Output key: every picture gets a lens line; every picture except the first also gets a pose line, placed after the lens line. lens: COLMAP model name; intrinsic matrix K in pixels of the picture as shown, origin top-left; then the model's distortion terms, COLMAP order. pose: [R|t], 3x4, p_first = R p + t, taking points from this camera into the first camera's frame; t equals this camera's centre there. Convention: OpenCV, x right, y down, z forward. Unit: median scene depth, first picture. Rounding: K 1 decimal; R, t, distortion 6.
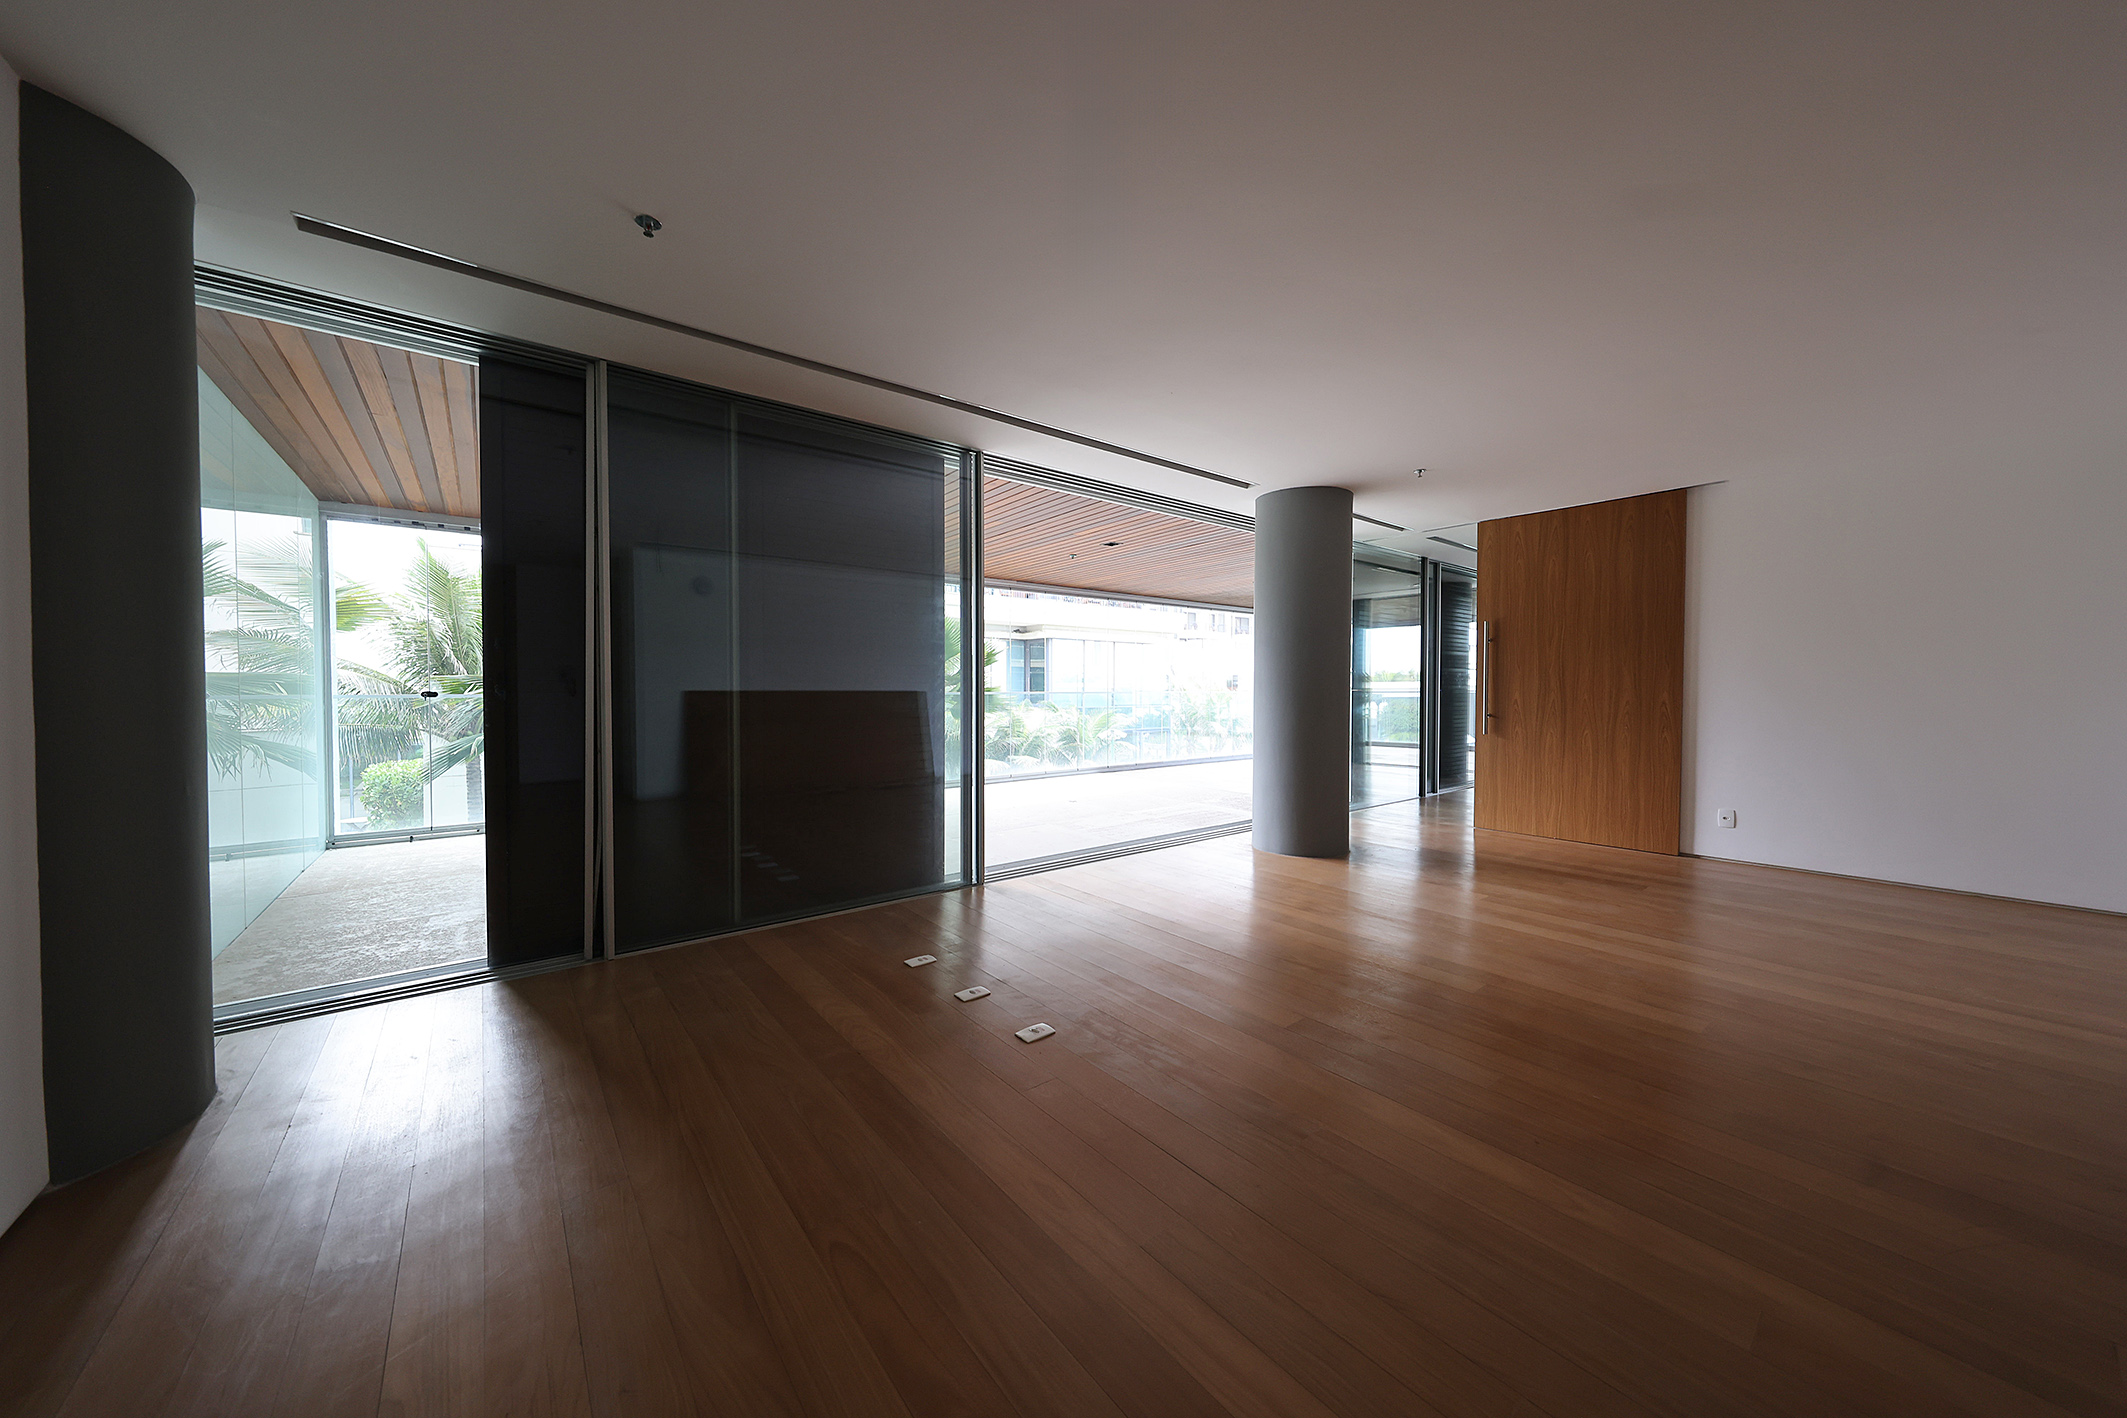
lens RADIAL K [[723.3, 0, 1056.1], [0, 723.3, 701.9], [0, 0, 1]] dist [0.001386, -0.000017]
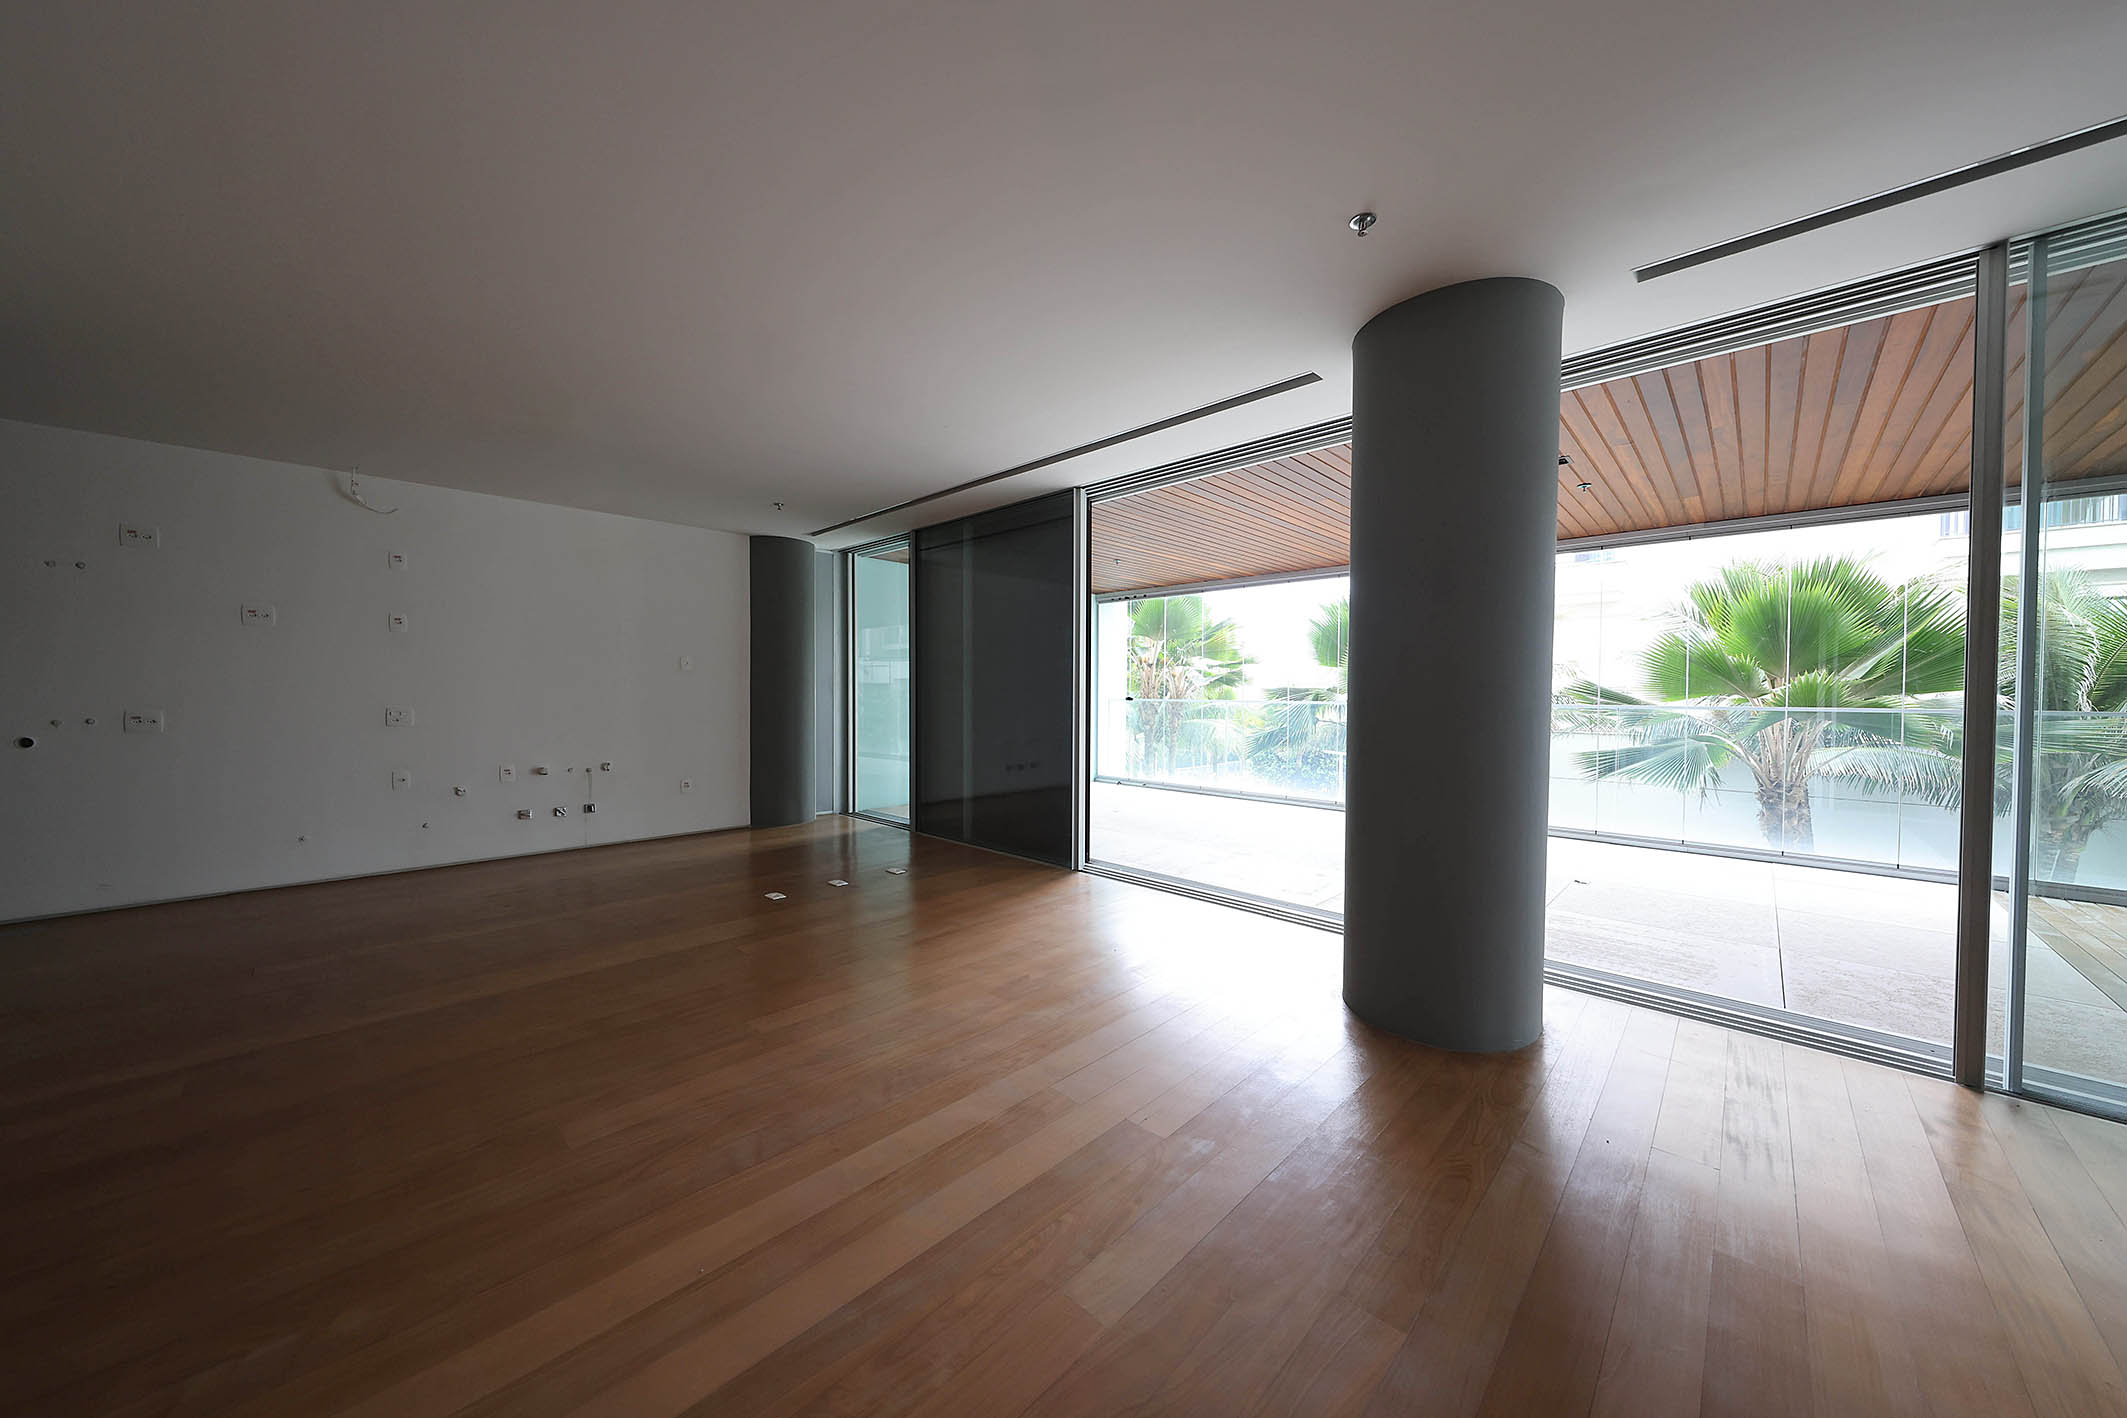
lens RADIAL K [[740.8, 0, 1023.6], [0, 740.8, 702.8], [0, 0, 1]] dist [0.001108, 0.000051]
pose [[0.095153, 0.009991, -0.995413, 0.920548], [-0.023602, 0.999691, 0.007778, -0.016932], [0.995183, 0.022754, 0.095359, 0.725618]]
